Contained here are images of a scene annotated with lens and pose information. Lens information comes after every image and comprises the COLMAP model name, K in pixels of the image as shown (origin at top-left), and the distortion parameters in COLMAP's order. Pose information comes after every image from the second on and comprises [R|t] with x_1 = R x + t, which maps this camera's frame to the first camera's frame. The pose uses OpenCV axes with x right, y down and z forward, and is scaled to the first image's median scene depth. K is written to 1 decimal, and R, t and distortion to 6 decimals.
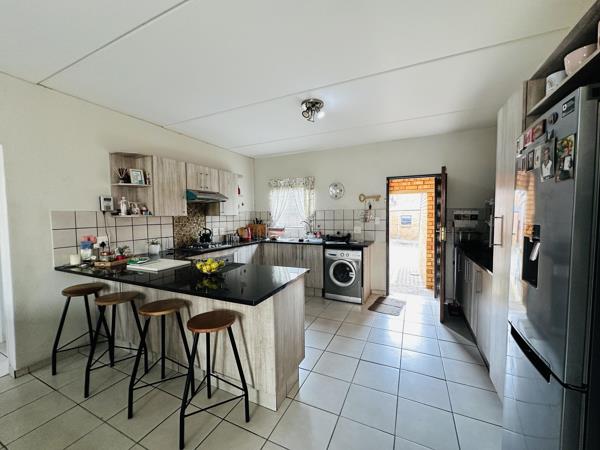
lens RADIAL K [[239.5, 0, 300.7], [0, 239.5, 226.3], [0, 0, 1]] dist [-0.003079, -0.000060]
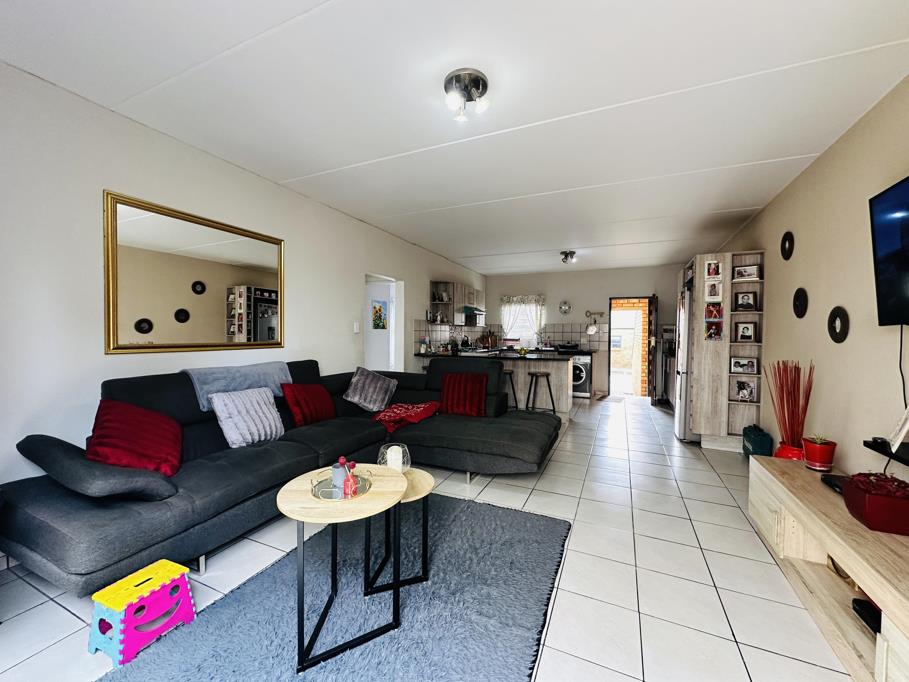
lens RADIAL K [[362.8, 0, 455.1], [0, 362.8, 343.9], [0, 0, 1]] dist [-0.003079, -0.000060]
pose [[0.999761, 0.019057, 0.010754, -0.478798], [-0.018825, 0.999596, -0.021294, 0.092160], [-0.011155, 0.021087, 0.999715, -0.904055]]
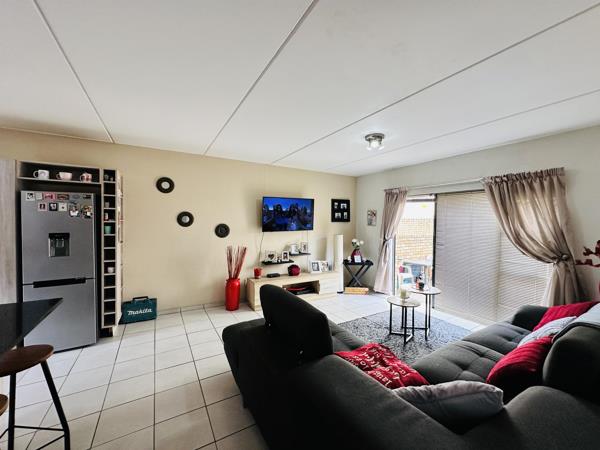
lens RADIAL K [[239.5, 0, 299.4], [0, 239.5, 227.0], [0, 0, 1]] dist [-0.003079, -0.000060]
pose [[-0.829260, -0.016137, 0.558630, -0.704893], [0.022622, 0.997795, 0.062405, -0.047403], [-0.558405, 0.064387, -0.827066, 0.471999]]
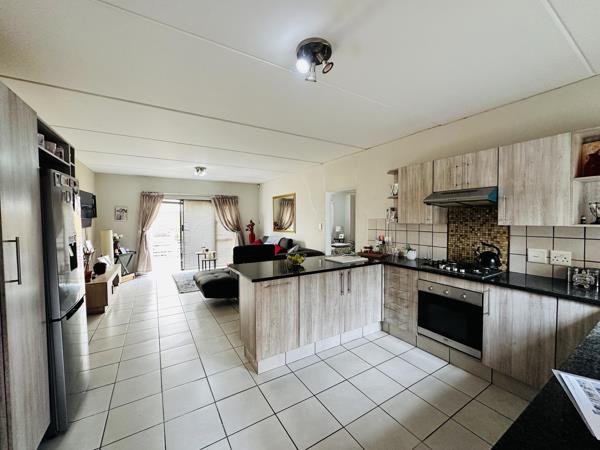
lens RADIAL K [[239.5, 0, 299.6], [0, 239.5, 224.9], [0, 0, 1]] dist [-0.003079, -0.000060]
pose [[-0.549092, 0.036098, -0.834982, 0.425466], [-0.031310, 0.997477, 0.063713, -0.069464], [0.835175, 0.061127, -0.546576, 0.935980]]
